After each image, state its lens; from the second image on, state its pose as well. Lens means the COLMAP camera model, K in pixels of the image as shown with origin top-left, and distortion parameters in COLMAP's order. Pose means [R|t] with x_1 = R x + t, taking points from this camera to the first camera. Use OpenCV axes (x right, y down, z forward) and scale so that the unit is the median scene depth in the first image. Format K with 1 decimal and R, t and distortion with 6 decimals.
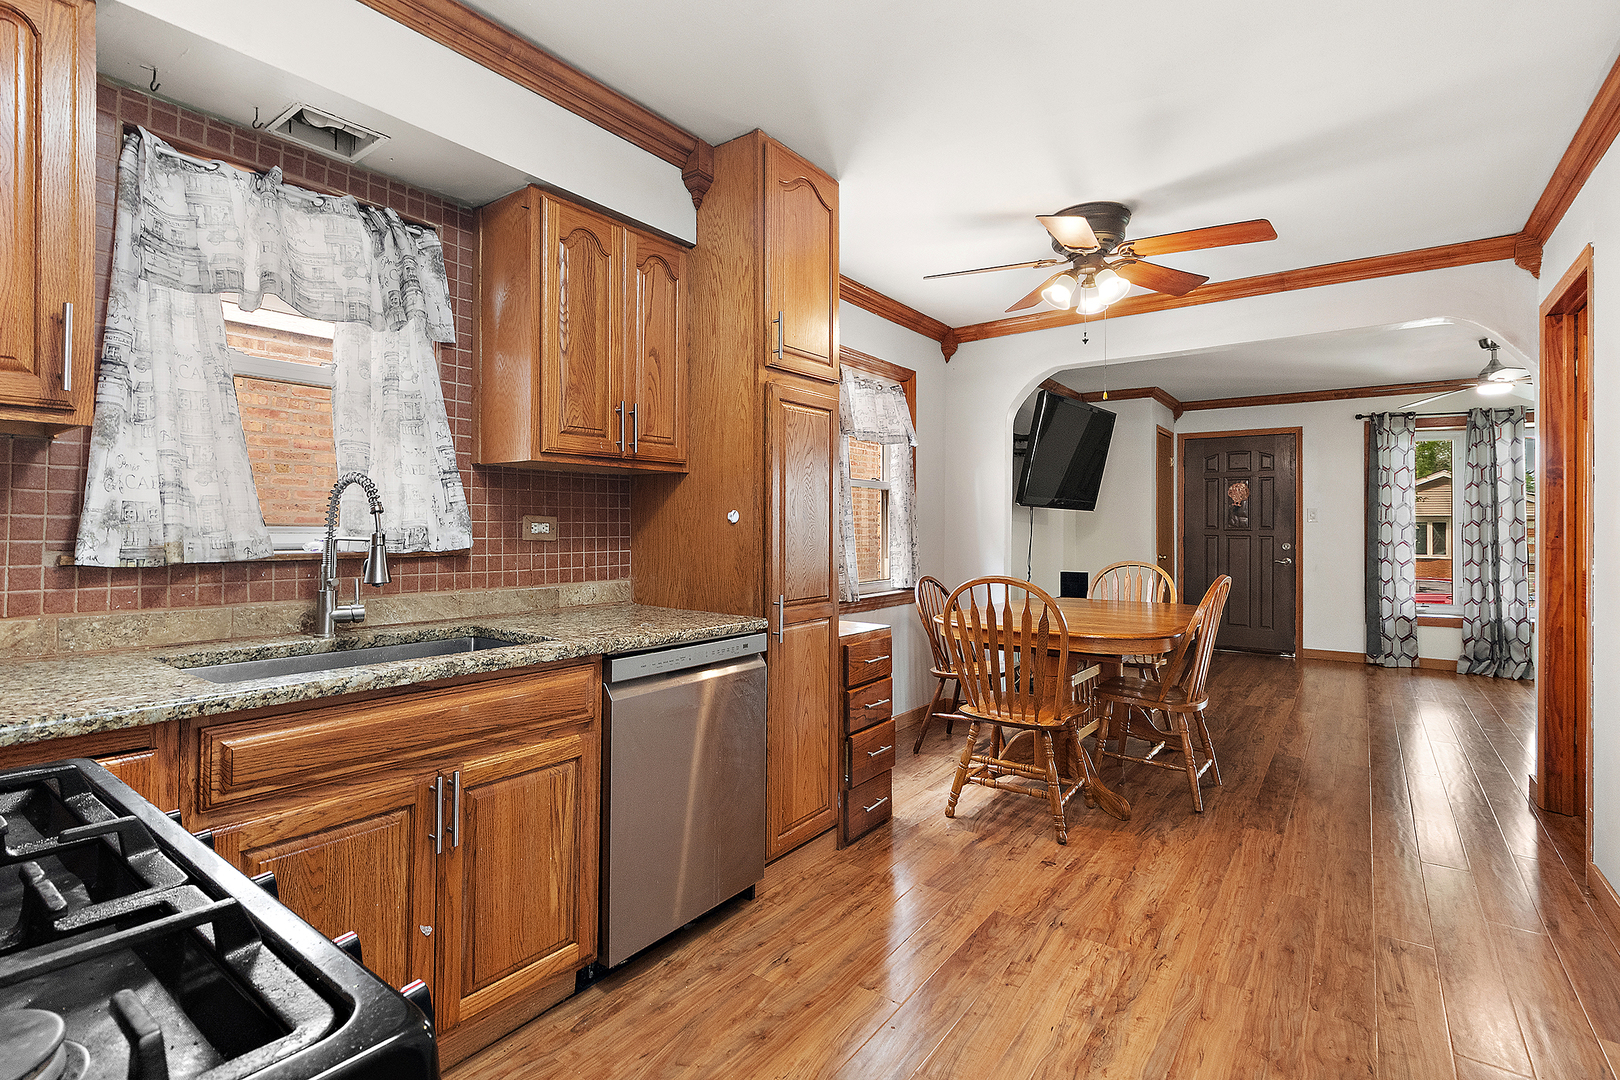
lens RADIAL K [[740.6, 0, 812.8], [0, 740.6, 514.3], [0, 0, 1]] dist [-0.003450, 0.001715]
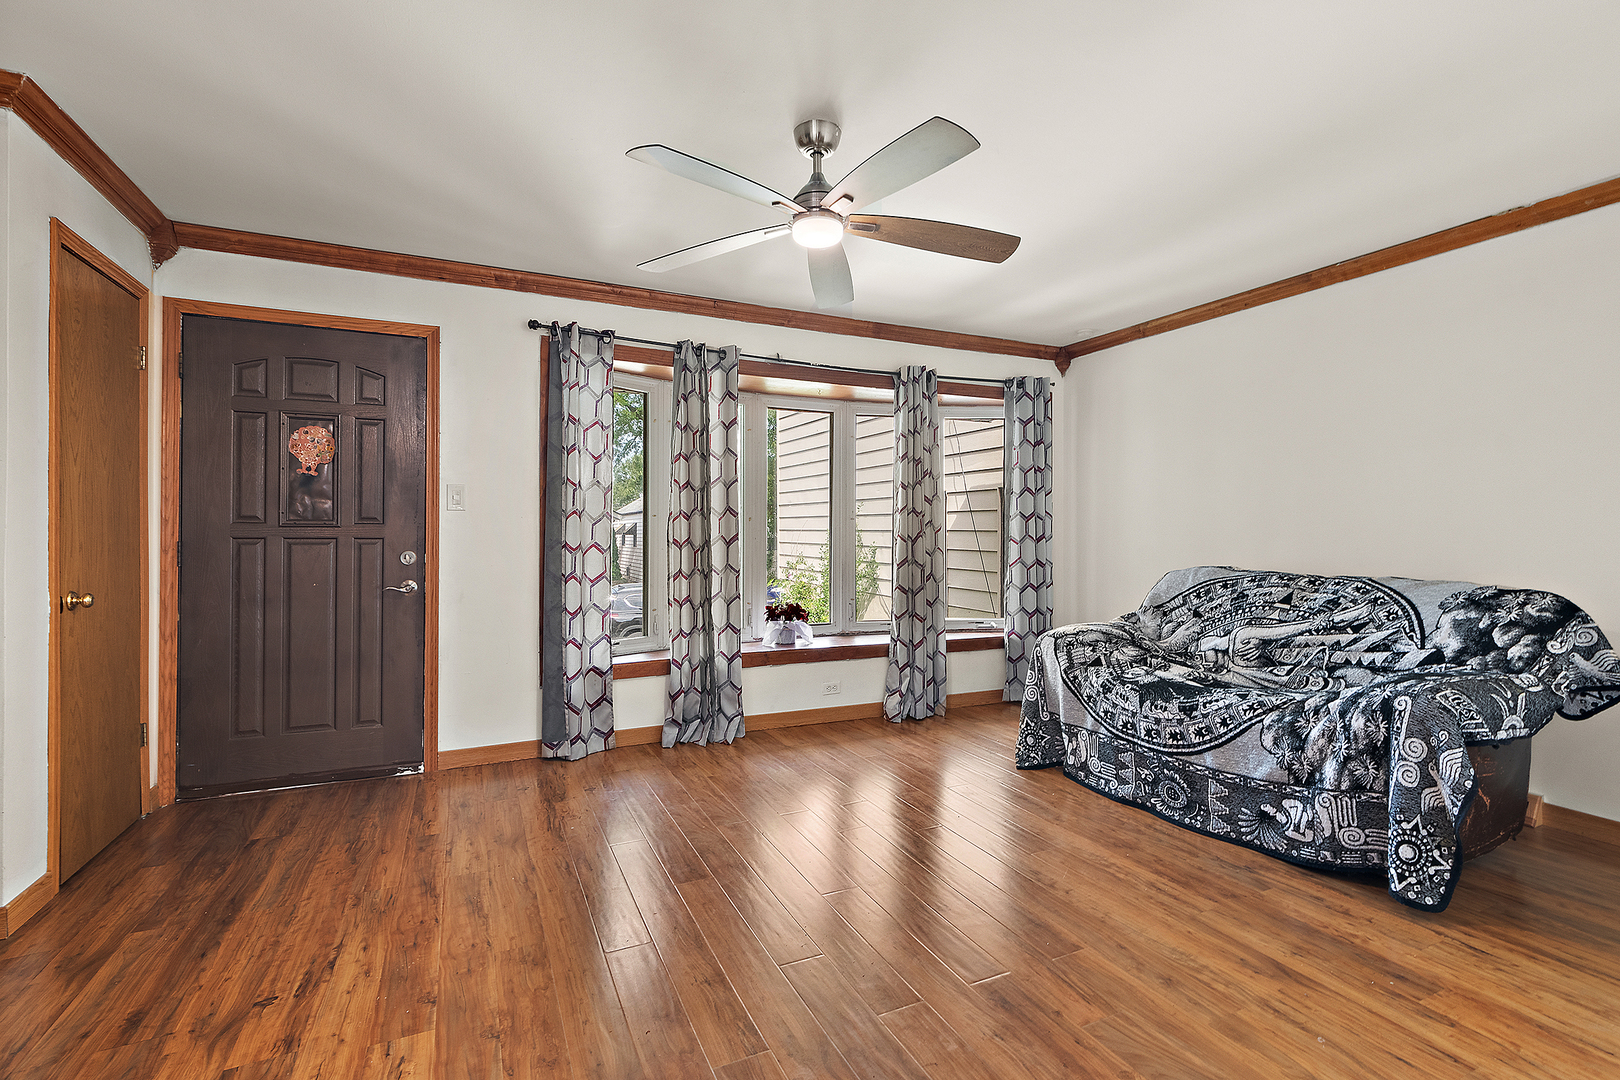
lens RADIAL K [[740.6, 0, 815.9], [0, 740.6, 530.0], [0, 0, 1]] dist [-0.003450, 0.001715]
pose [[0.476266, -0.001969, 0.879299, 0.351760], [-0.013445, 0.999864, 0.009521, 0.017012], [-0.879199, -0.016357, 0.476175, 0.551883]]
